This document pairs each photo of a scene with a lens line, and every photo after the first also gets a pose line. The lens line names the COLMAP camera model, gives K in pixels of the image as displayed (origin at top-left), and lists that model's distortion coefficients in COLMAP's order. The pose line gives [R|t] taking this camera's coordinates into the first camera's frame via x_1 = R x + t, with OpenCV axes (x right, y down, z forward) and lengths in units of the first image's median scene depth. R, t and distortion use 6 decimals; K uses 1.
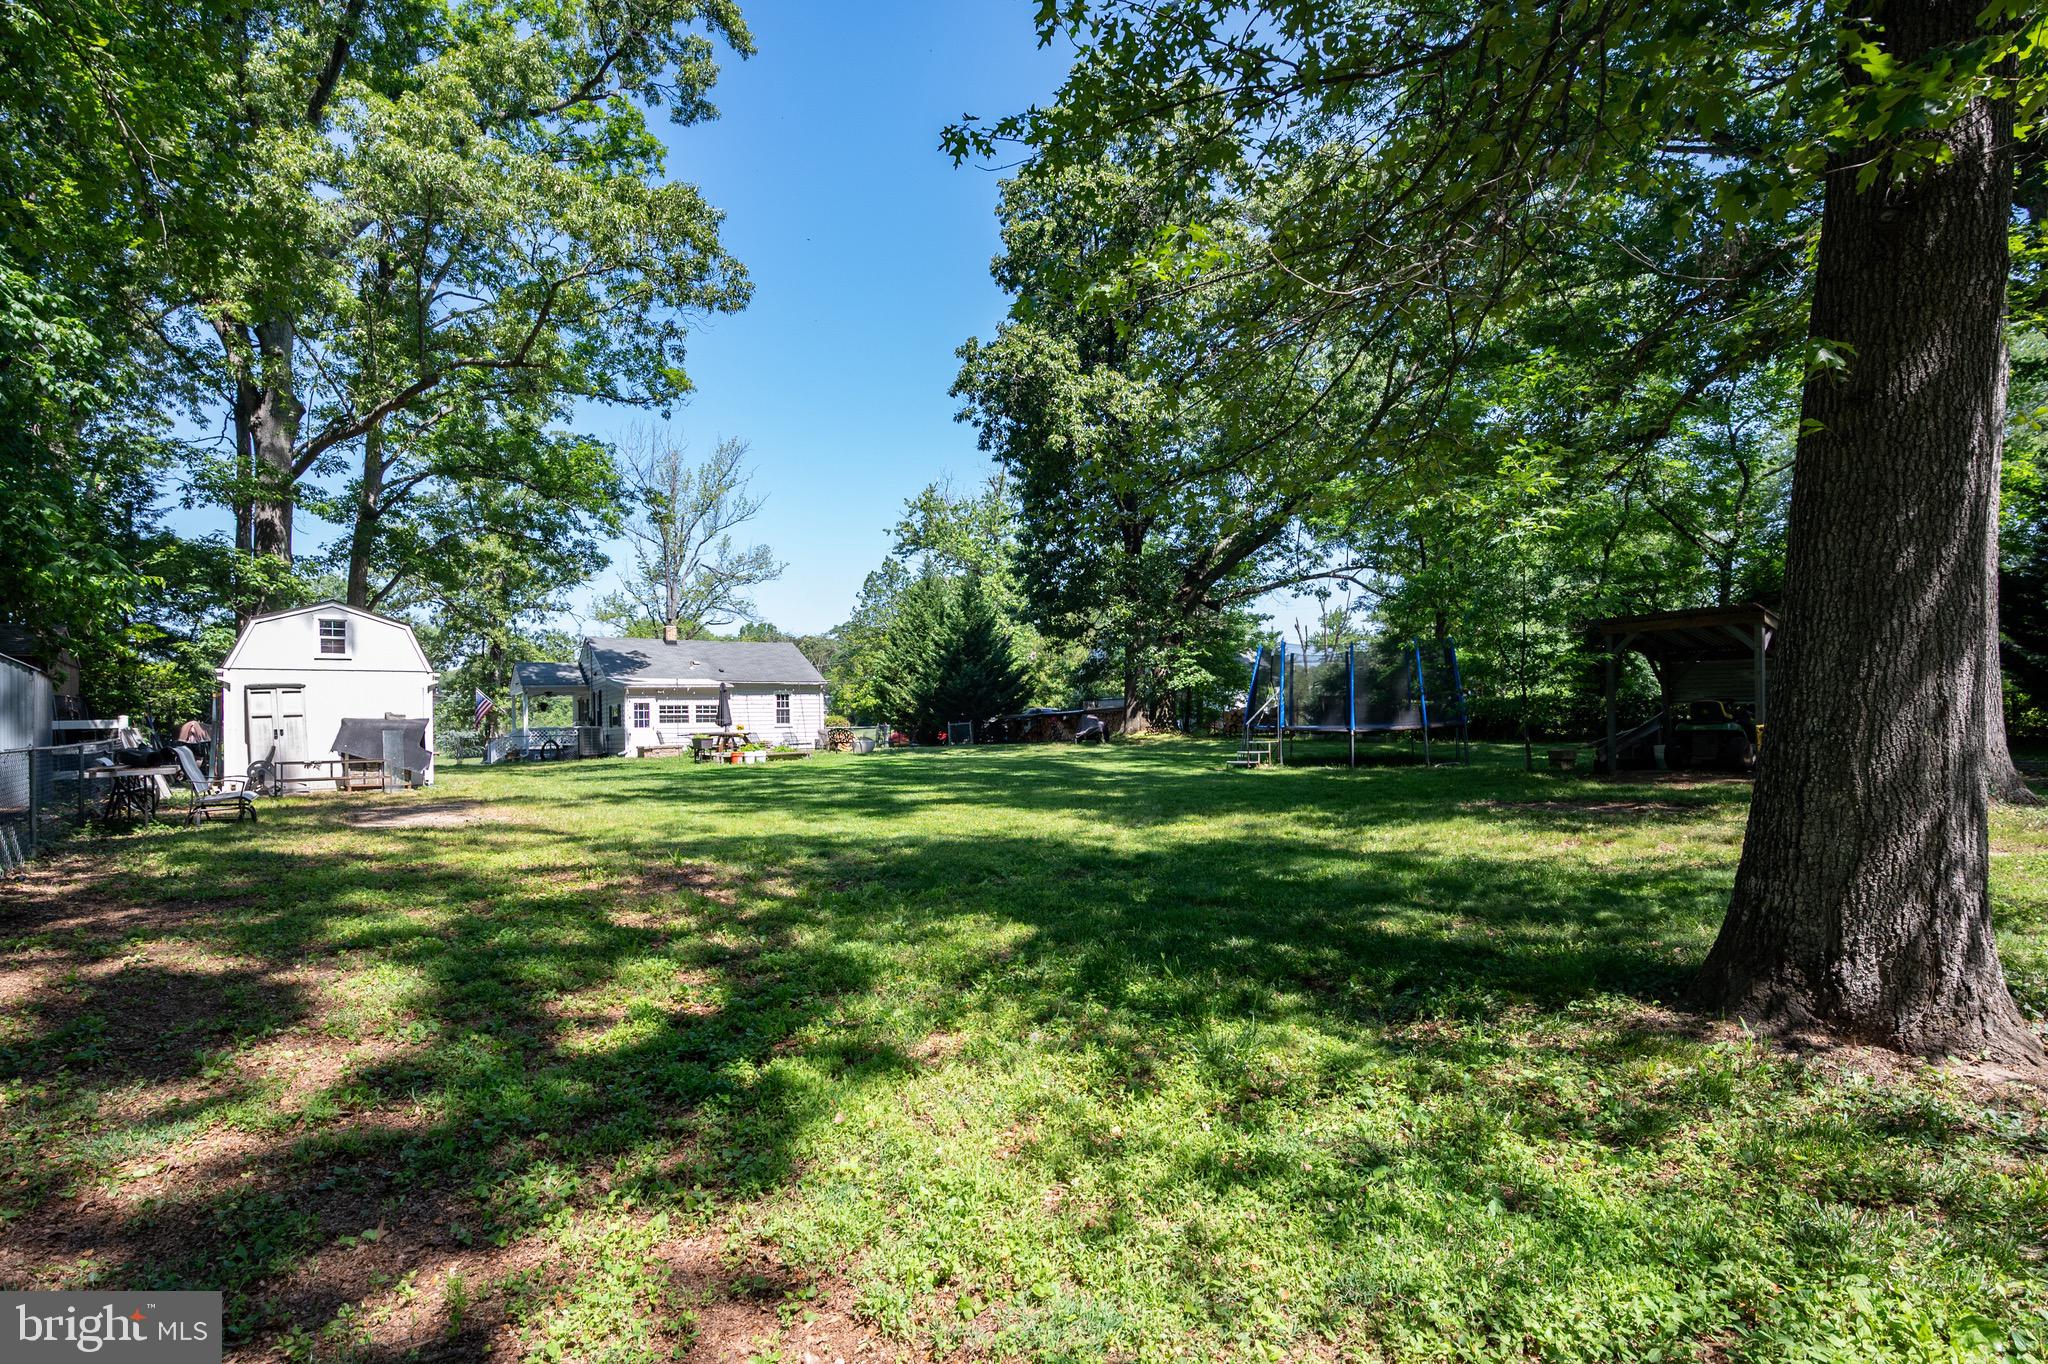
lens RADIAL K [[1009.4, 0, 1008.6], [0, 1009.4, 720.0], [0, 0, 1]] dist [-0.000800, -0.000004]
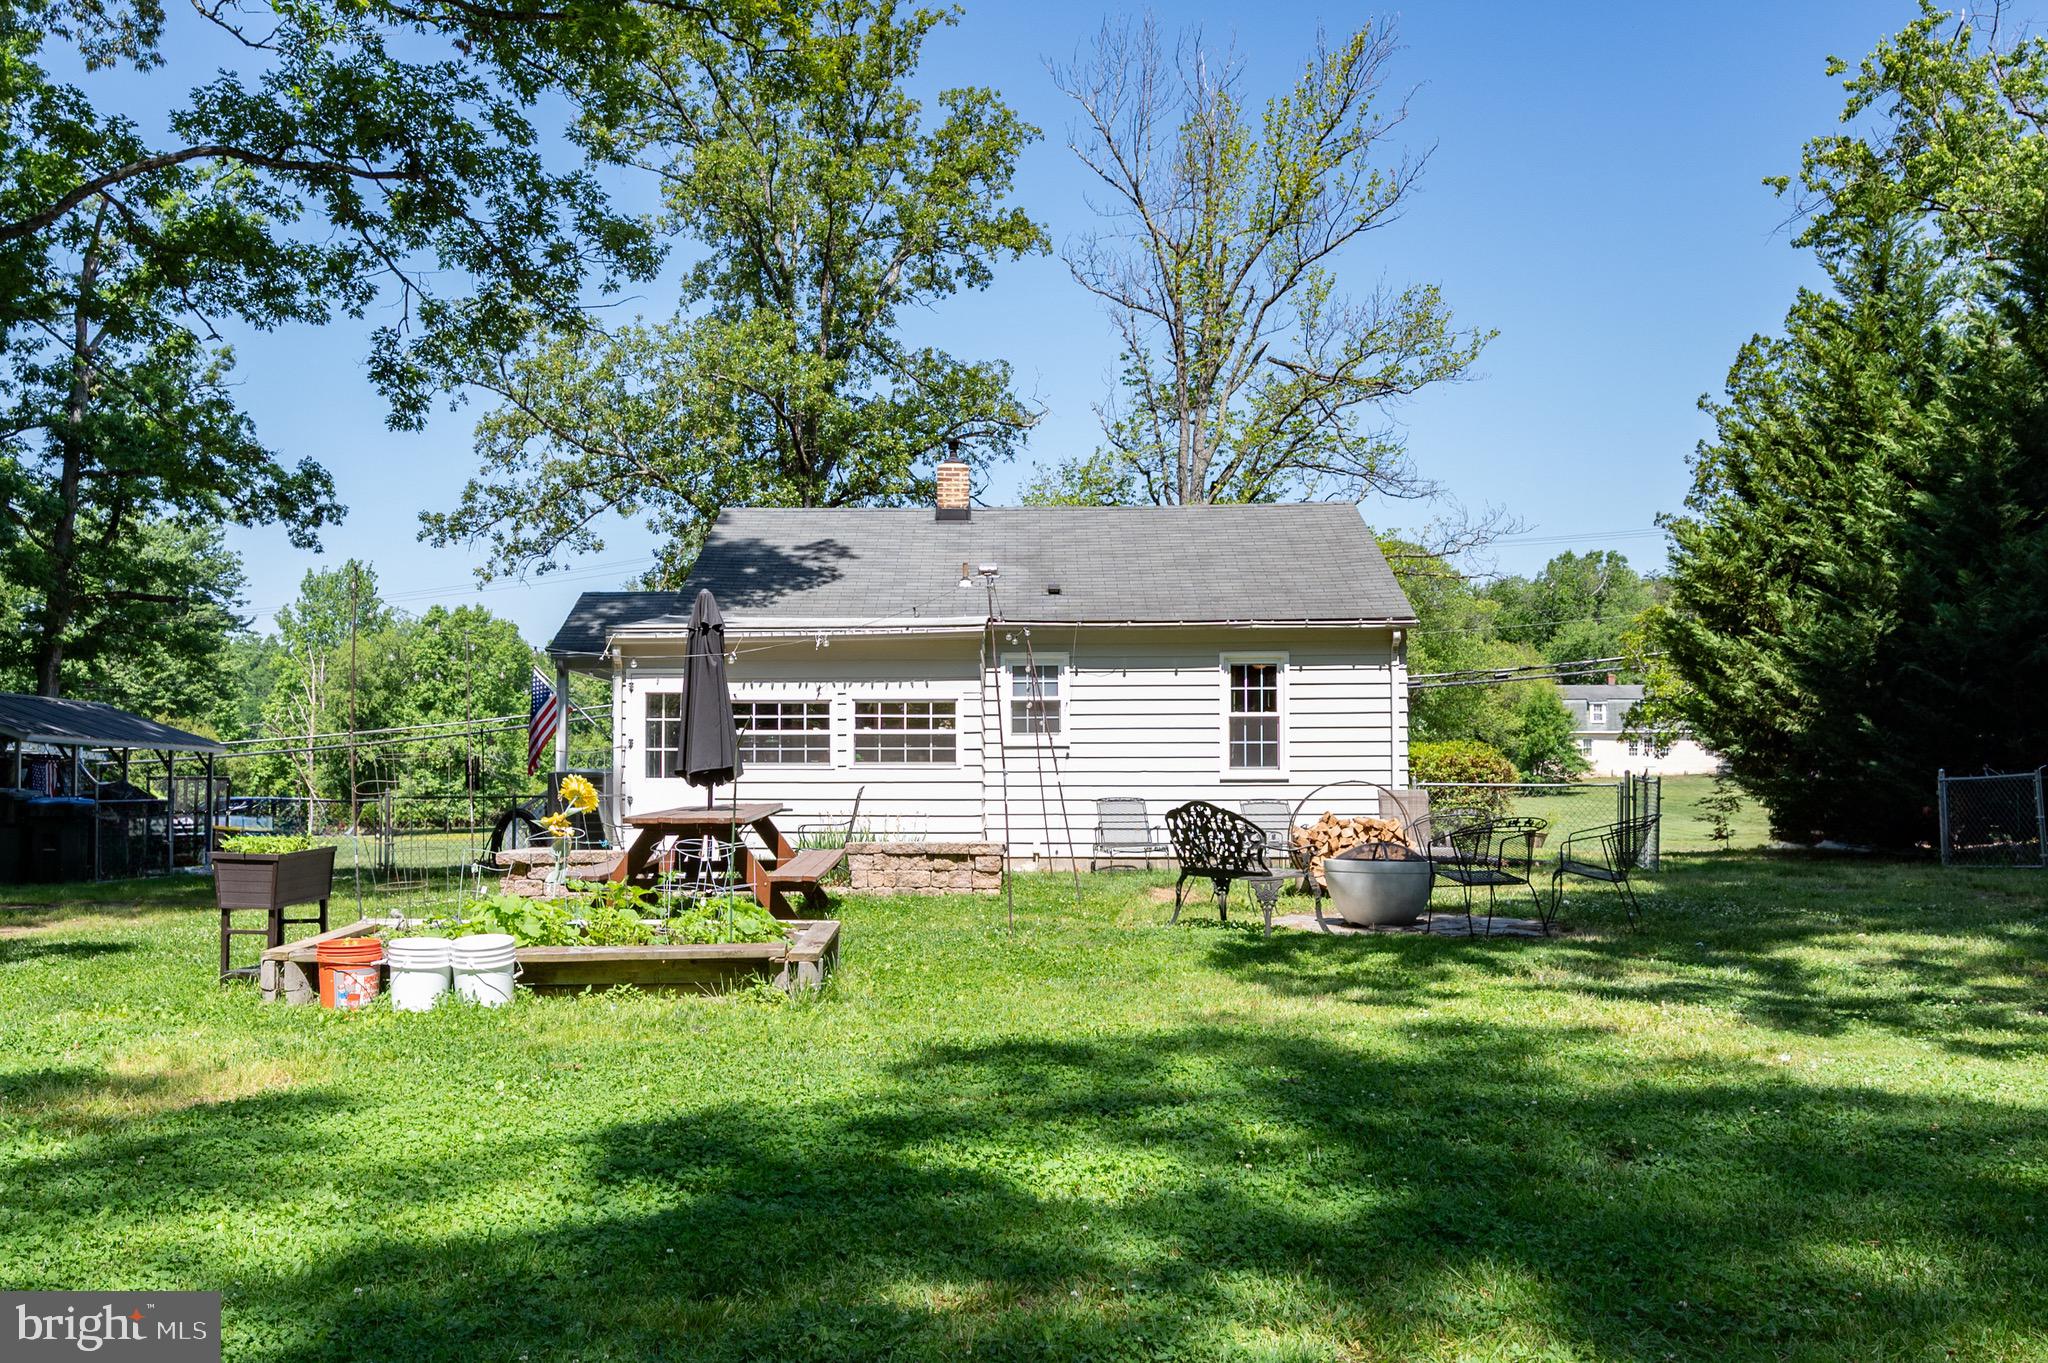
lens RADIAL K [[1802.9, 0, 888.7], [0, 1802.9, 745.0], [0, 0, 1]] dist [-0.007353, 0.003883]
pose [[0.803225, 0.006336, -0.595642, -0.003227], [-0.008159, 0.999967, -0.000366, -0.001925], [0.595619, 0.005153, 0.803250, 0.521245]]
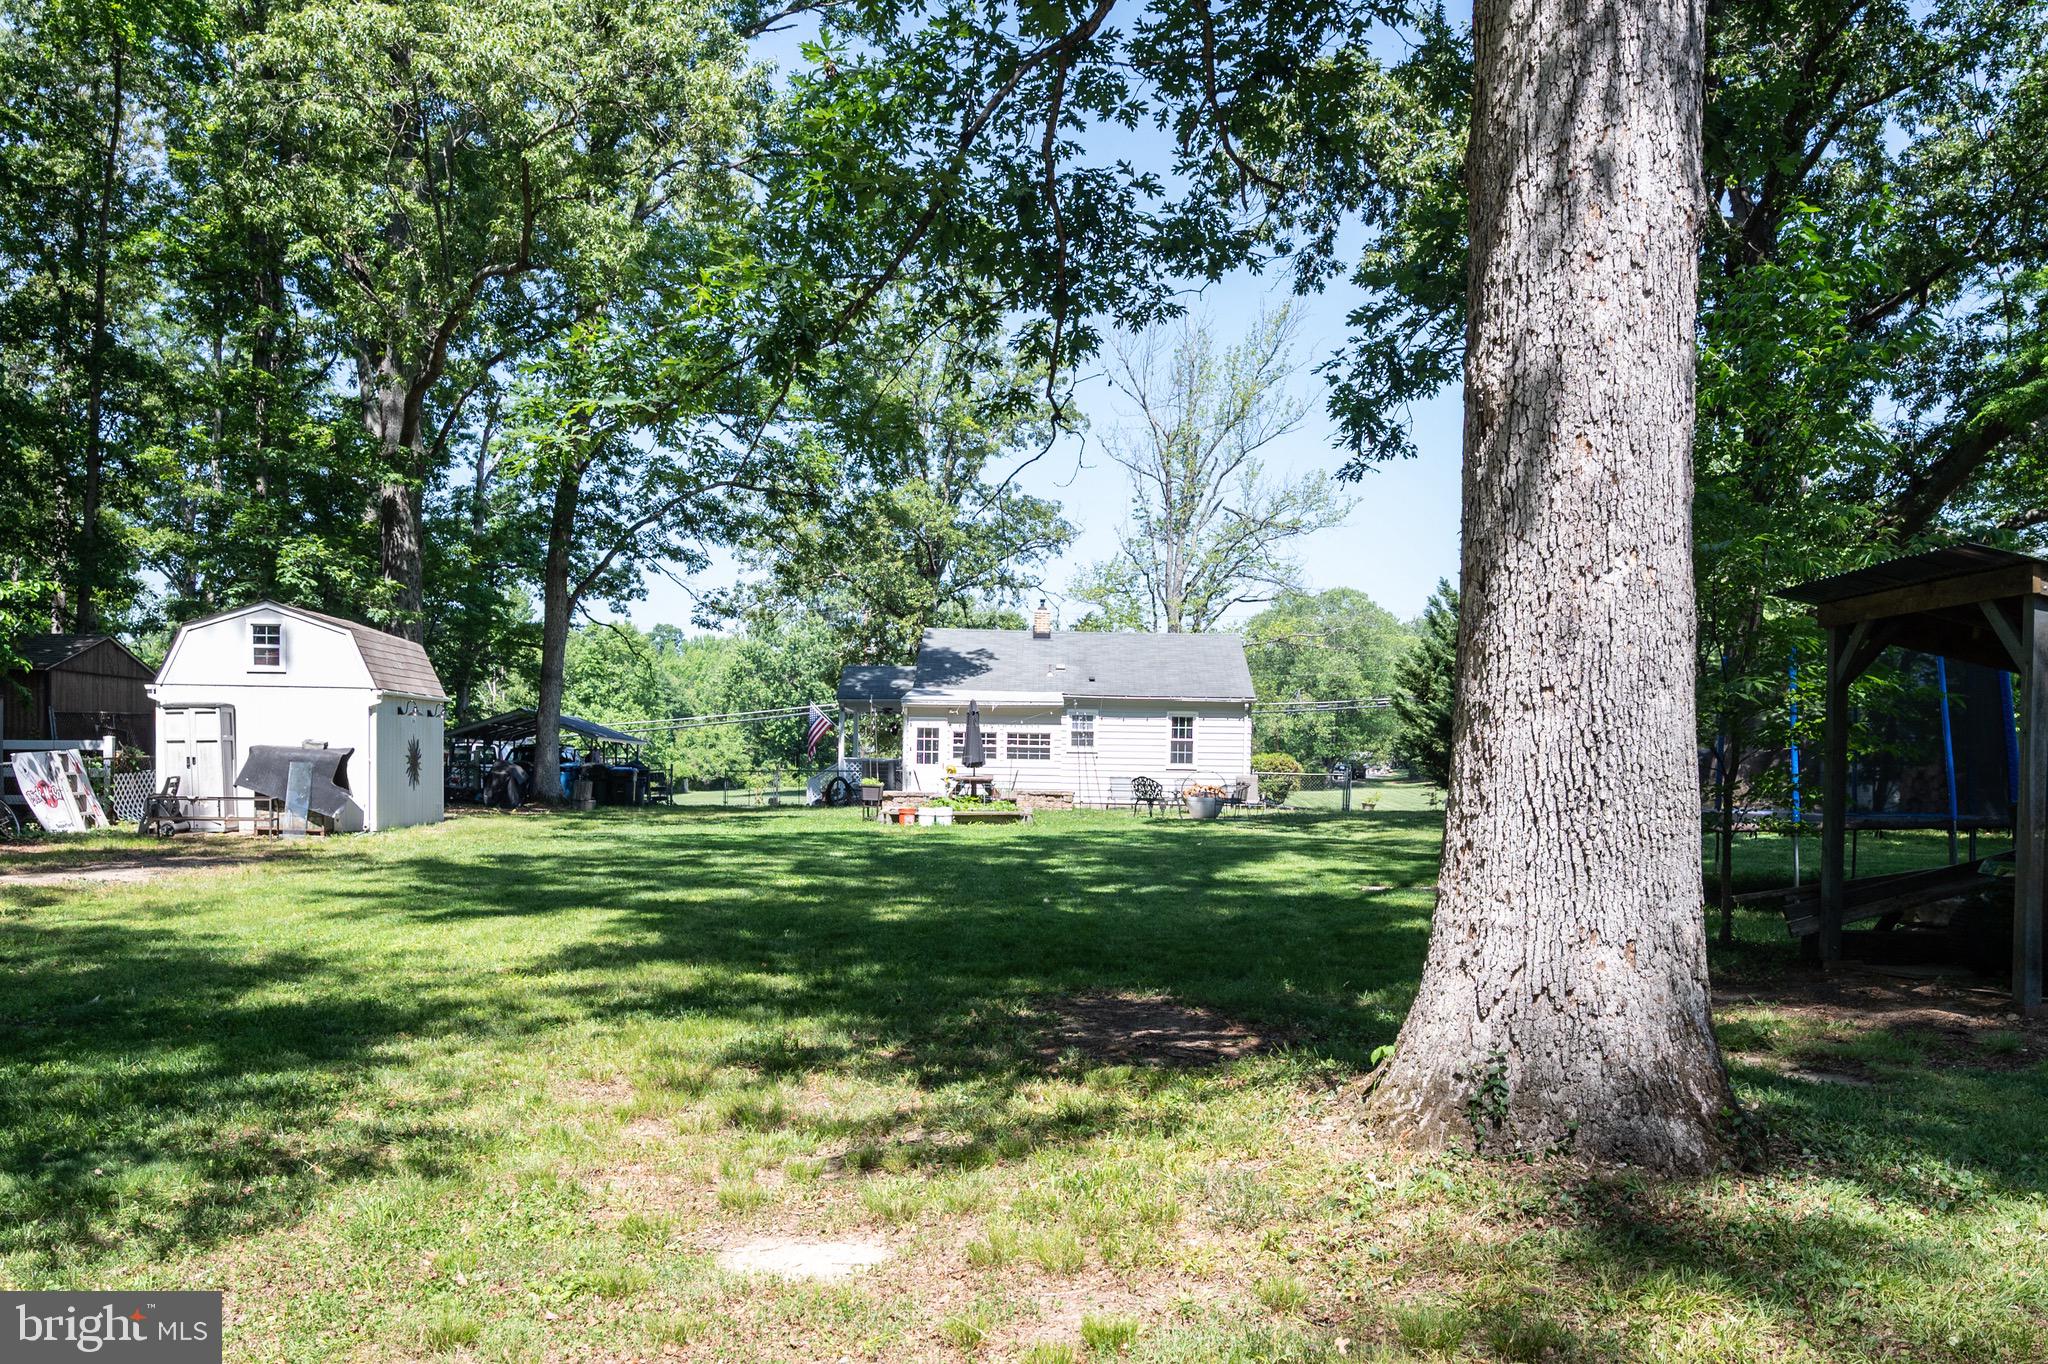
lens RADIAL K [[1641.0, 0, 1020.8], [0, 1641.0, 782.5], [0, 0, 1]] dist [-0.001956, 0.000317]
pose [[0.835944, 0.038163, -0.547487, 0.245046], [-0.027034, 0.999232, 0.028374, -0.011022], [0.548149, -0.008919, 0.836333, 0.095885]]
